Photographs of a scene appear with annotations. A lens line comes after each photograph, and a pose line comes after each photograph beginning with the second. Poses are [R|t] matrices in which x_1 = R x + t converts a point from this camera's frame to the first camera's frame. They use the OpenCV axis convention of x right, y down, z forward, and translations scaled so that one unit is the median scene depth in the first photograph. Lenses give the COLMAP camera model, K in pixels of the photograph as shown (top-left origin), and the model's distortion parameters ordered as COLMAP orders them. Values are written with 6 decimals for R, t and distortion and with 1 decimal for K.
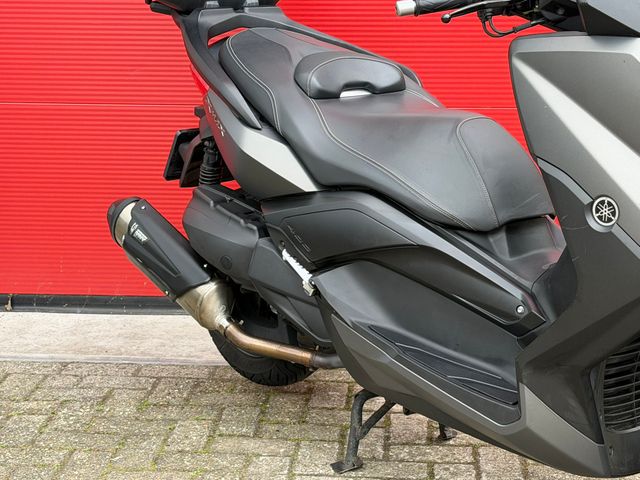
lens RADIAL K [[1337.9, 0, 321.4], [0, 1337.9, 239.4], [0, 0, 1]] dist [0.138233, 0.000000]
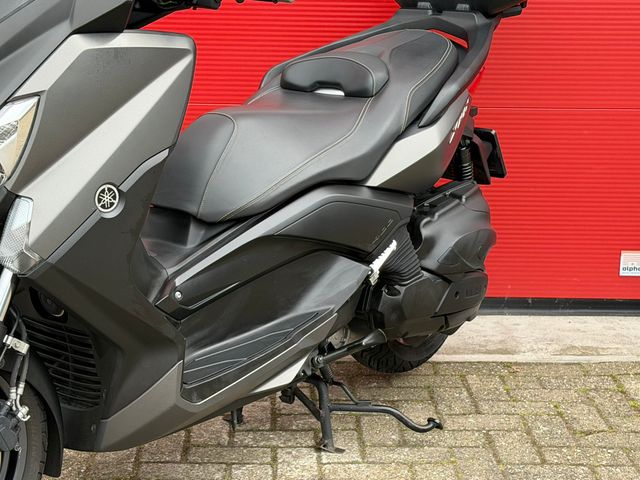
lens RADIAL K [[1337.9, 0, 324.2], [0, 1337.9, 252.3], [0, 0, 1]] dist [0.138233, 0.000000]
pose [[0.993498, -0.006780, 0.113651, 0.002966], [0.005169, 0.999882, 0.014467, 0.000188], [-0.113736, -0.013786, 0.993415, -0.036524]]
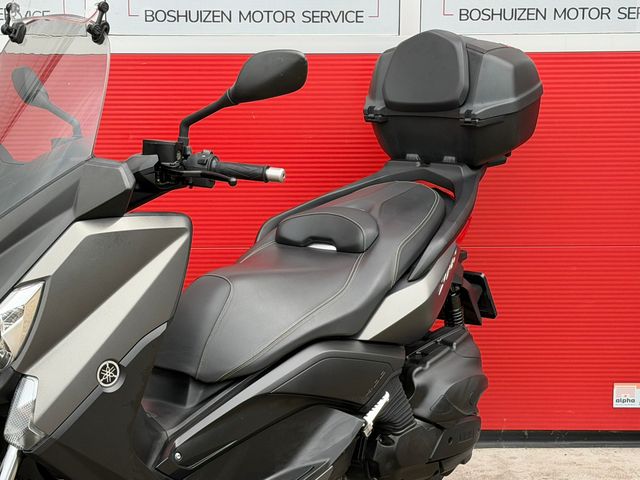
lens RADIAL K [[1337.9, 0, 313.5], [0, 1337.9, 249.4], [0, 0, 1]] dist [0.138233, 0.000000]
pose [[0.994676, -0.017045, 0.101629, 0.009148], [0.022940, 0.998104, -0.057122, -0.047390], [-0.100463, 0.059150, 0.993181, -0.079015]]
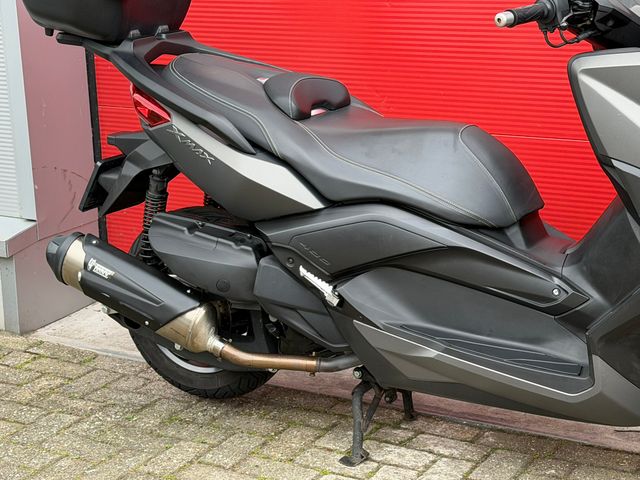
lens RADIAL K [[1337.9, 0, 319.2], [0, 1337.9, 256.8], [0, 0, 1]] dist [0.138233, 0.000000]
pose [[0.925105, -0.122522, 0.359401, -0.383668], [0.113236, 0.992462, 0.046864, -0.046321], [-0.362433, -0.002657, 0.932006, 0.012850]]
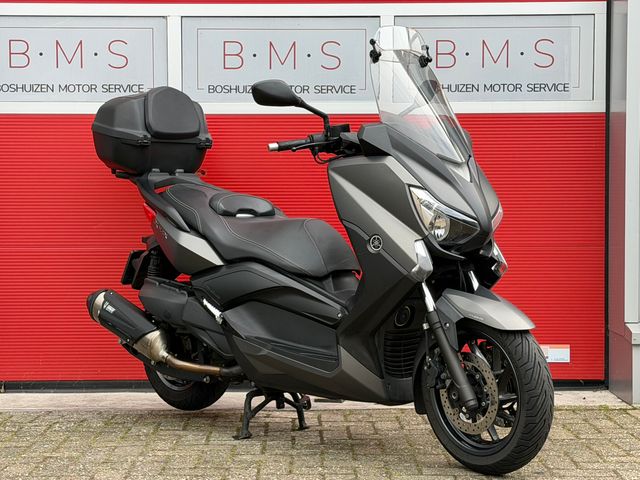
lens RADIAL K [[1337.9, 0, 320.6], [0, 1337.9, 245.8], [0, 0, 1]] dist [0.138233, 0.000000]
pose [[0.995813, -0.001777, 0.091392, -0.035508], [0.020152, 0.979481, -0.200527, 0.278662], [-0.089161, 0.201529, 0.975416, -0.666630]]
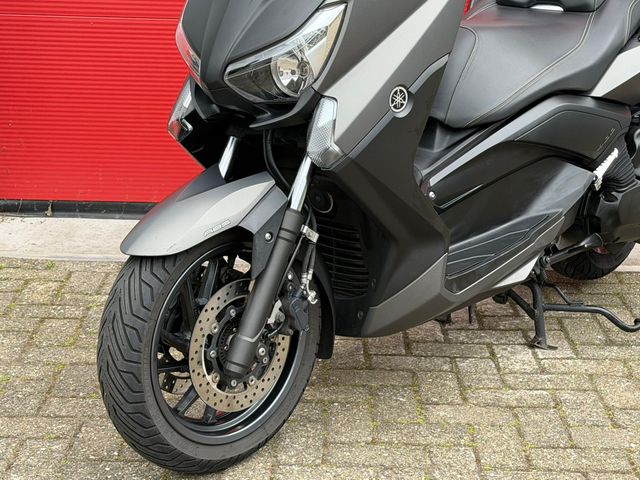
lens RADIAL K [[1337.9, 0, 323.9], [0, 1337.9, 247.1], [0, 0, 1]] dist [0.138233, 0.000000]
pose [[0.996242, -0.001770, 0.086595, -0.156617], [-0.002971, 0.998504, 0.054600, 0.027039], [-0.086562, -0.054652, 0.994746, -0.089949]]
